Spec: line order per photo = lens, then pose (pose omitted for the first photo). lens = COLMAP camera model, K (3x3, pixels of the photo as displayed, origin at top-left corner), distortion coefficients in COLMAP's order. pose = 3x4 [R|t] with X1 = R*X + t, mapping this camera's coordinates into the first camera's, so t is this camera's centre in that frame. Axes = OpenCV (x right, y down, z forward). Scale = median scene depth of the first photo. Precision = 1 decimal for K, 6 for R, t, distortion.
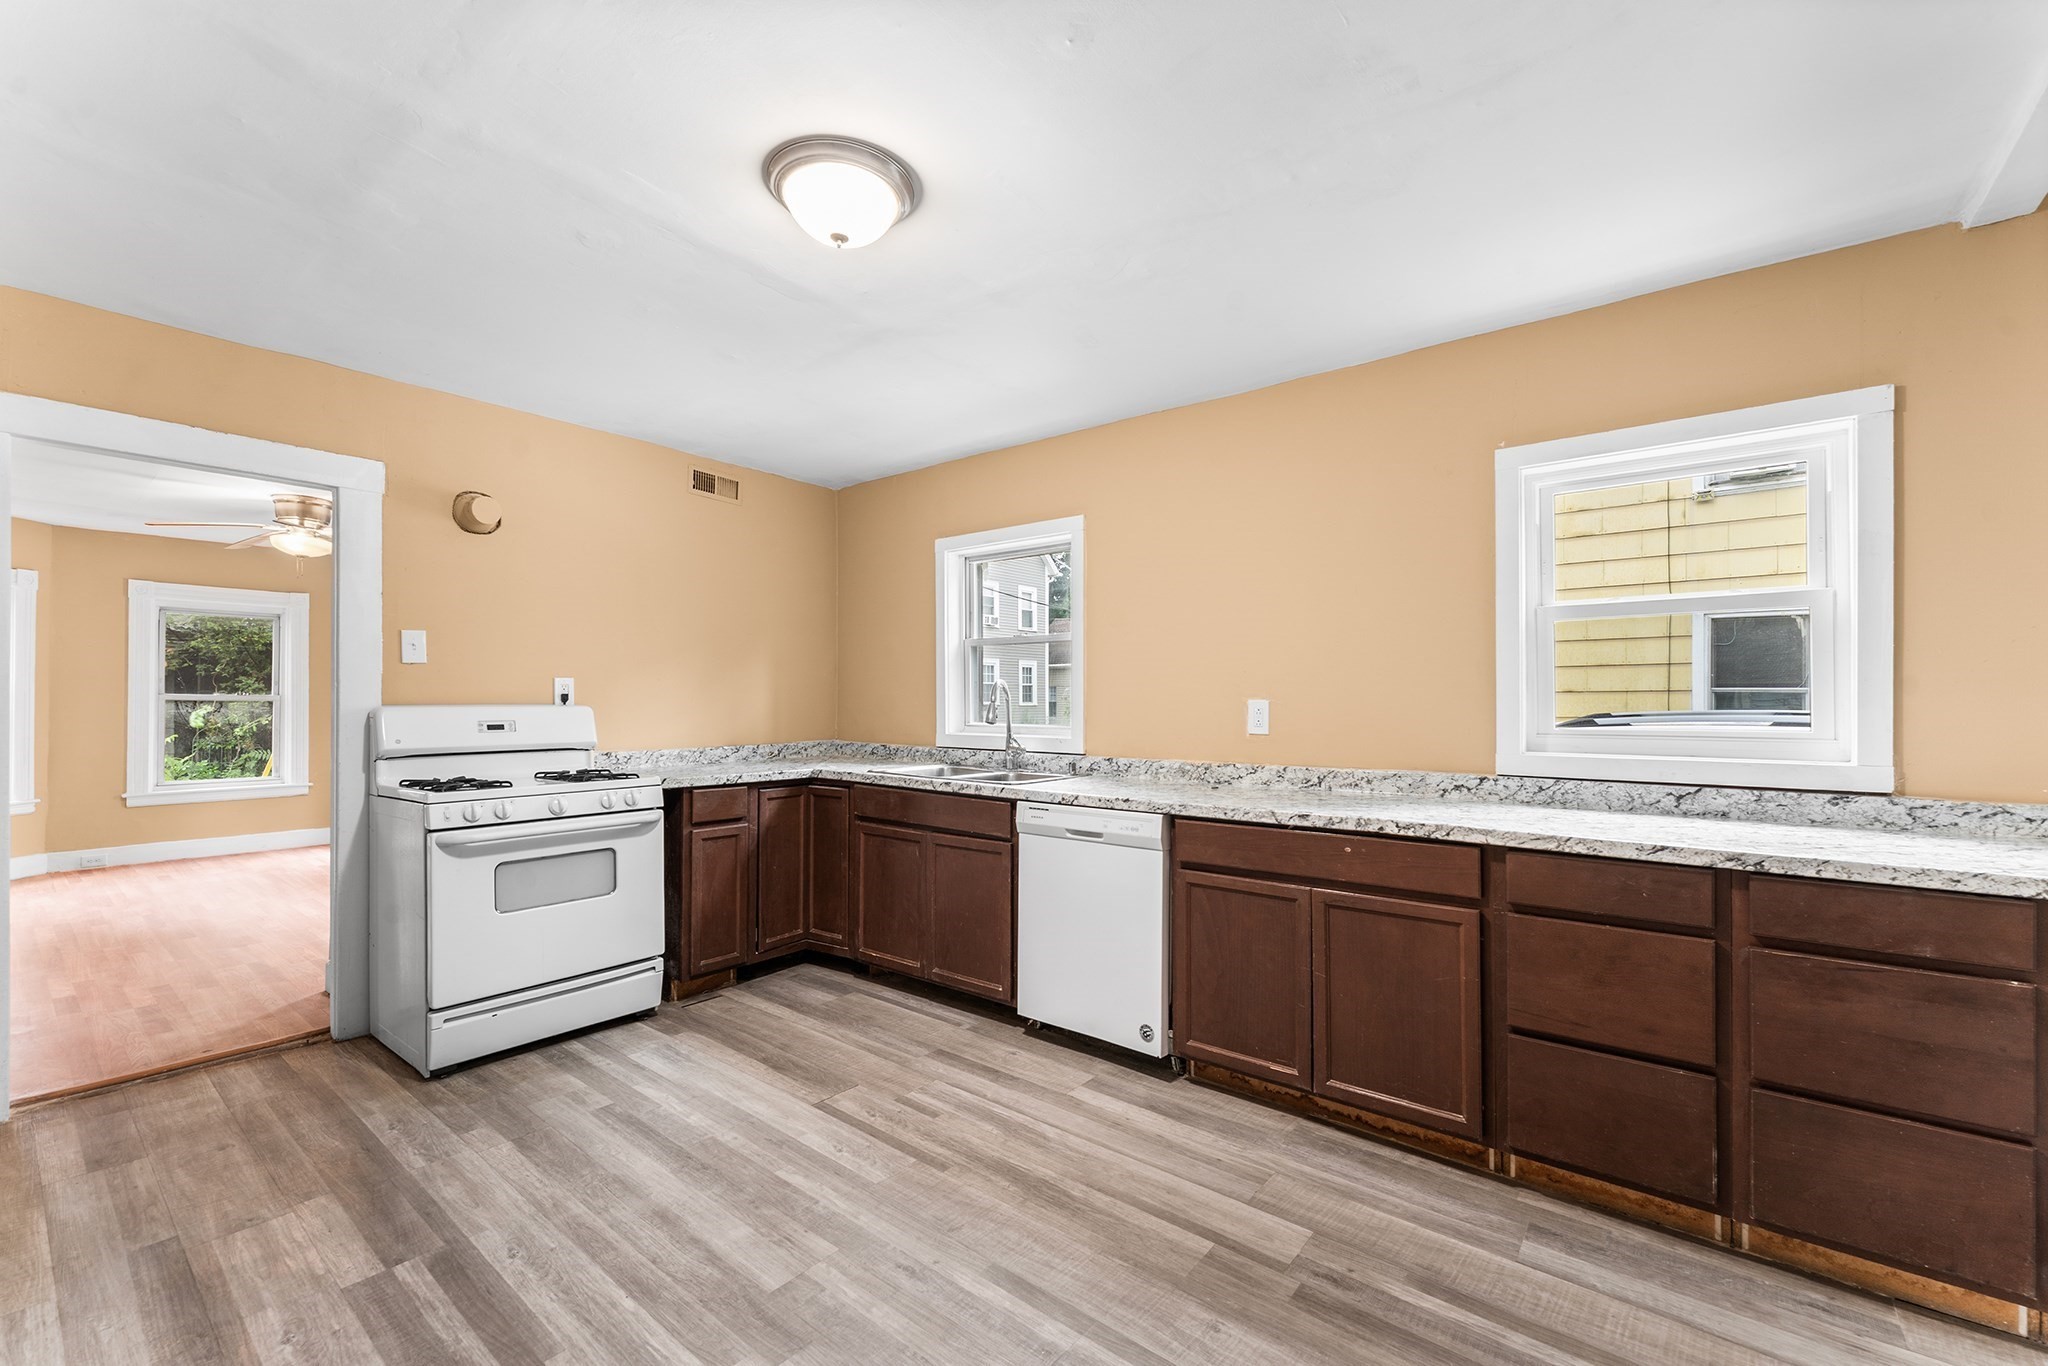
lens RADIAL K [[843.5, 0, 1026.7], [0, 843.5, 698.9], [0, 0, 1]] dist [-0.003321, -0.000319]
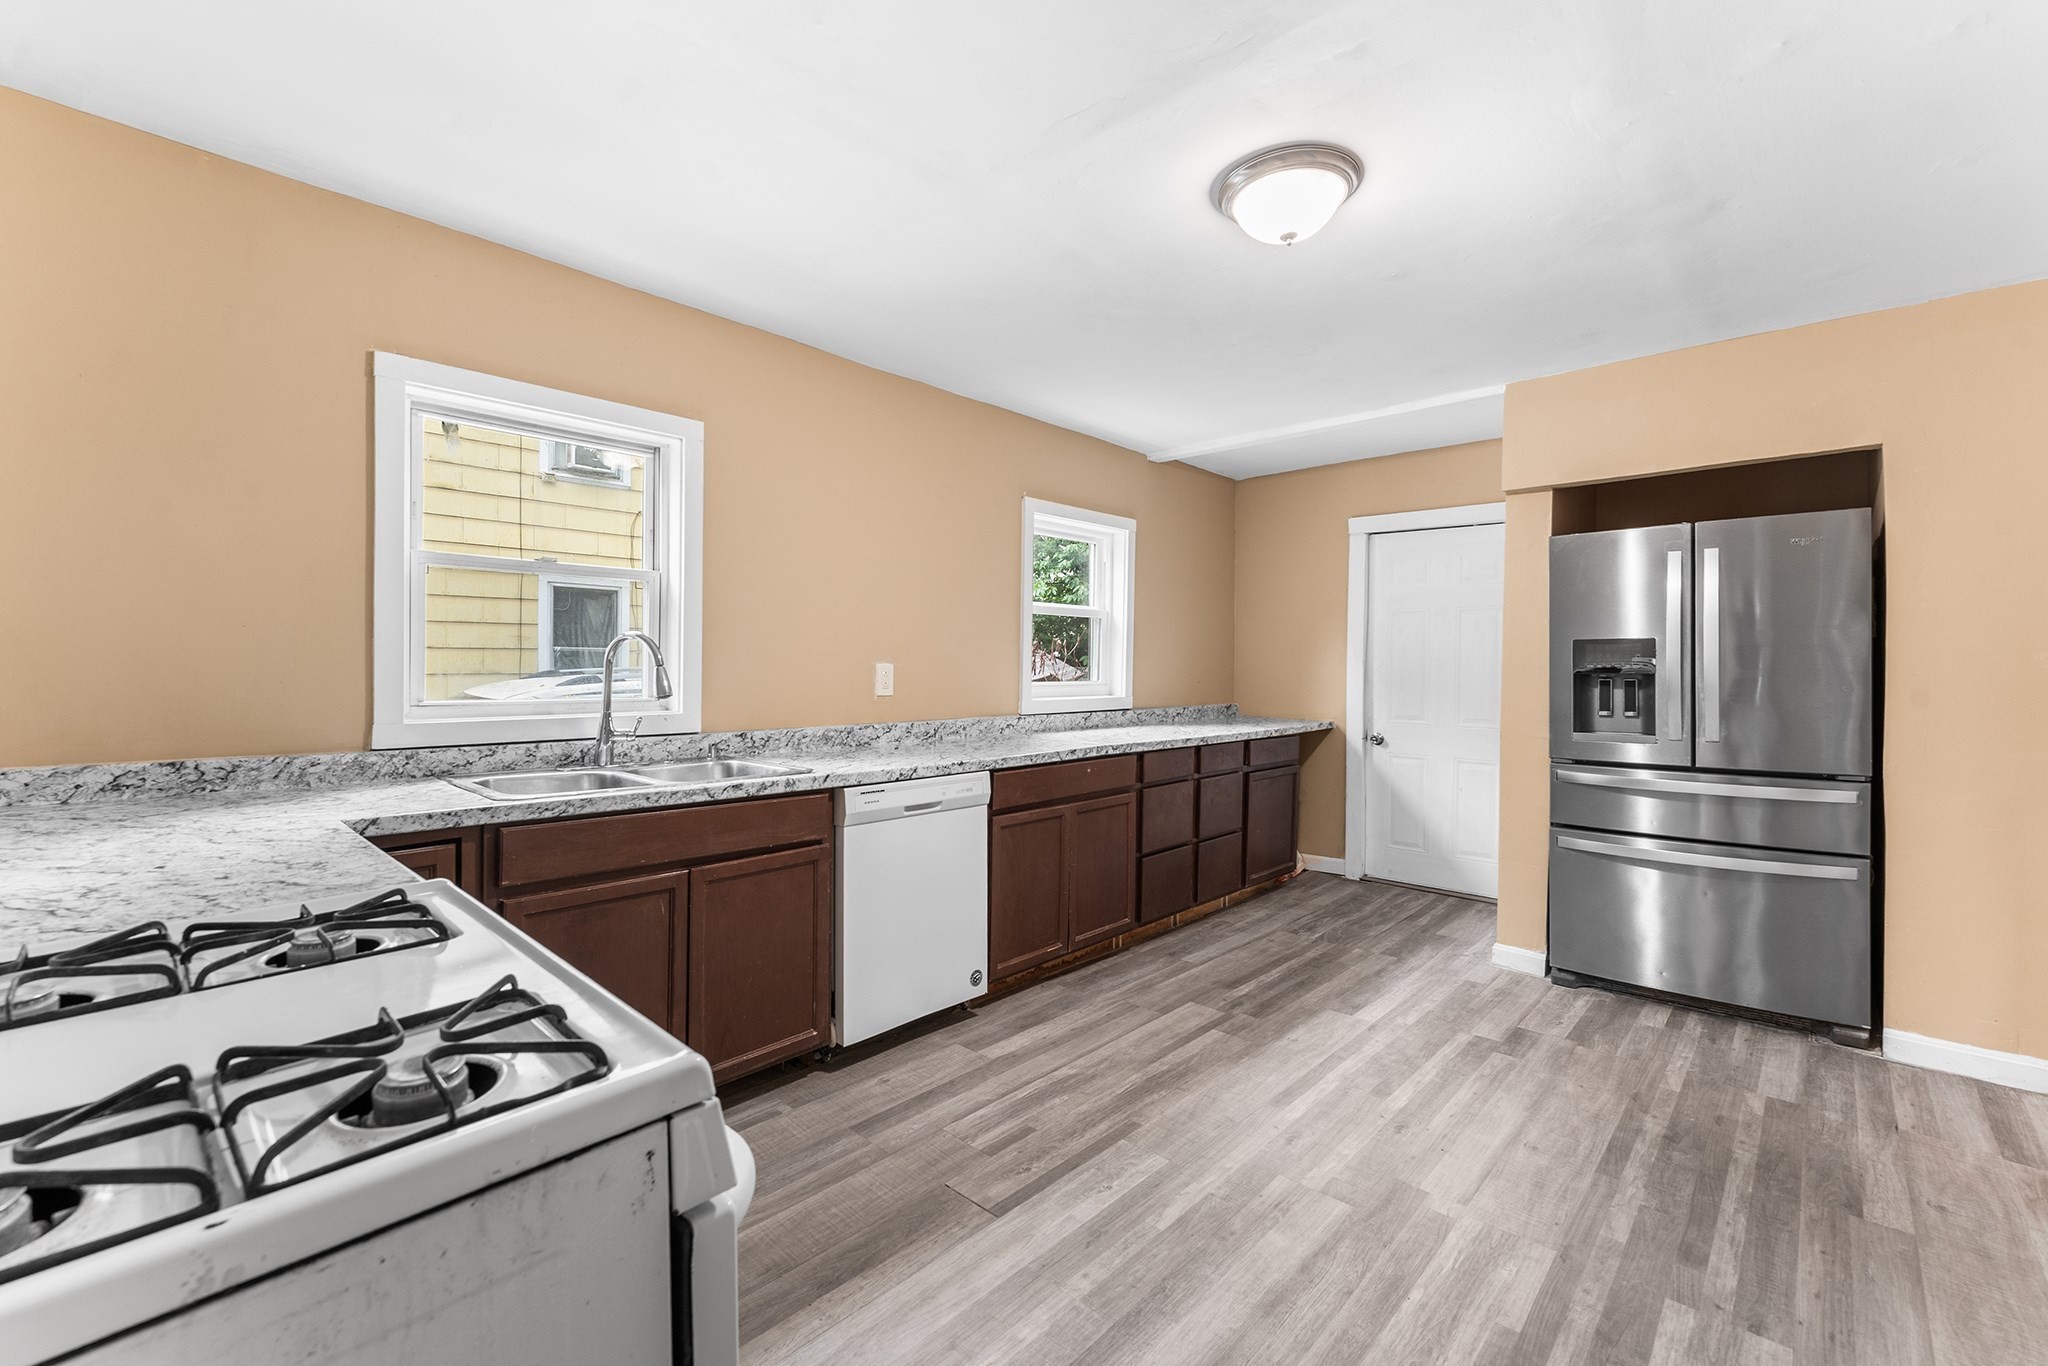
lens RADIAL K [[849.1, 0, 1022.8], [0, 849.1, 669.5], [0, 0, 1]] dist [-0.000611, -0.000339]
pose [[0.080020, -0.008660, 0.996756, -0.924131], [-0.012733, 0.999872, 0.009709, -0.005093], [-0.996712, -0.013468, 0.079900, 0.863631]]
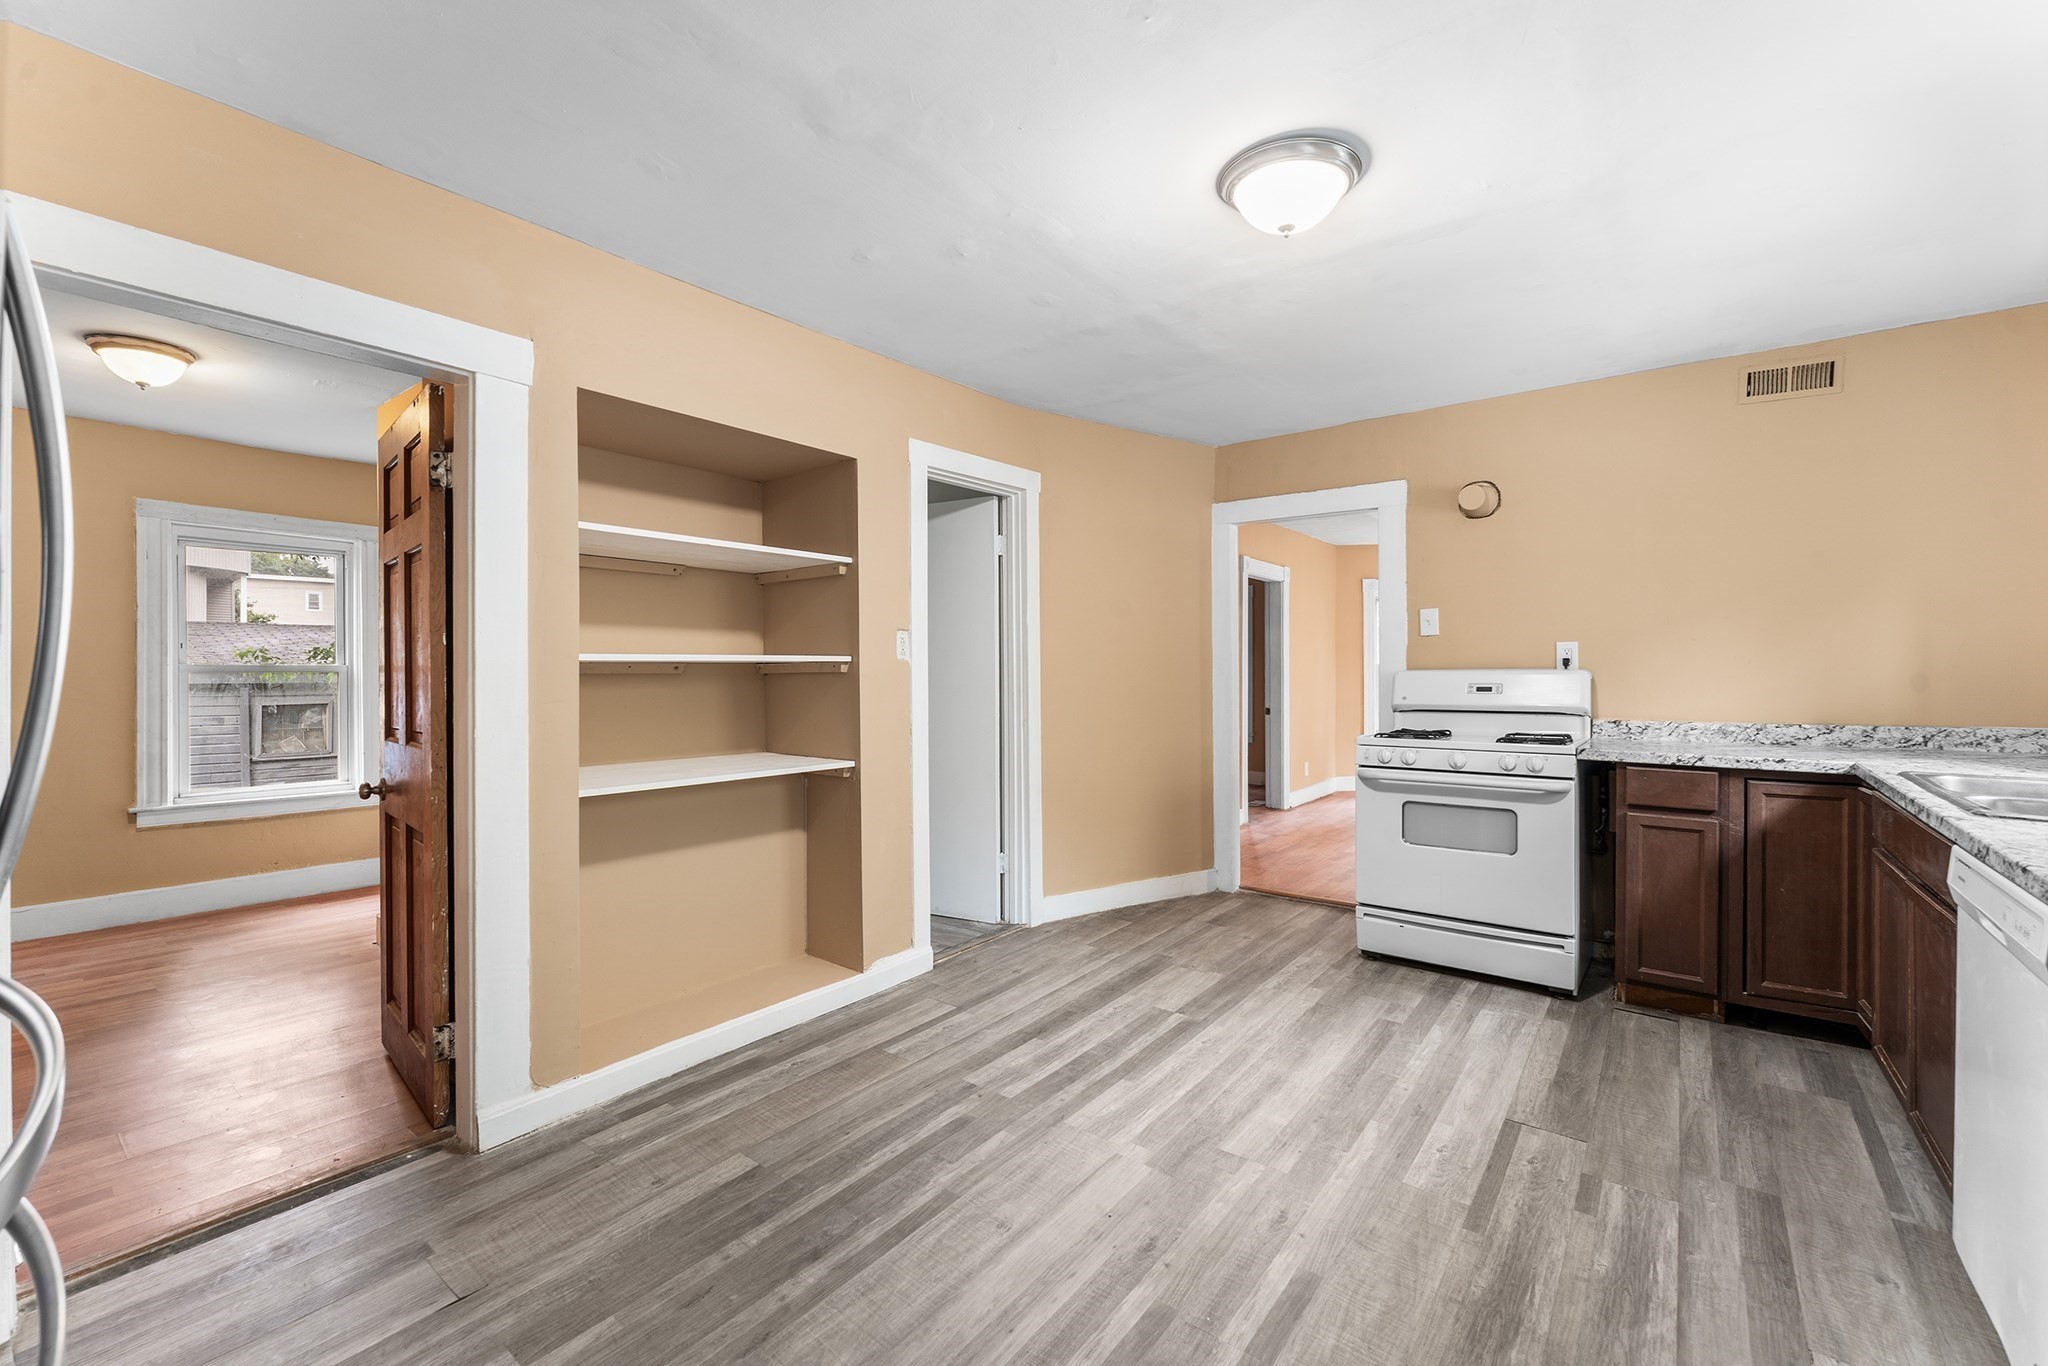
lens RADIAL K [[857.6, 0, 1025.4], [0, 857.6, 674.5], [0, 0, 1]] dist [0.000181, 0.000008]
pose [[0.016074, 0.003305, -0.999865, 0.596565], [0.007033, 0.999969, 0.003418, 0.006949], [0.999846, -0.007087, 0.016050, 0.450036]]
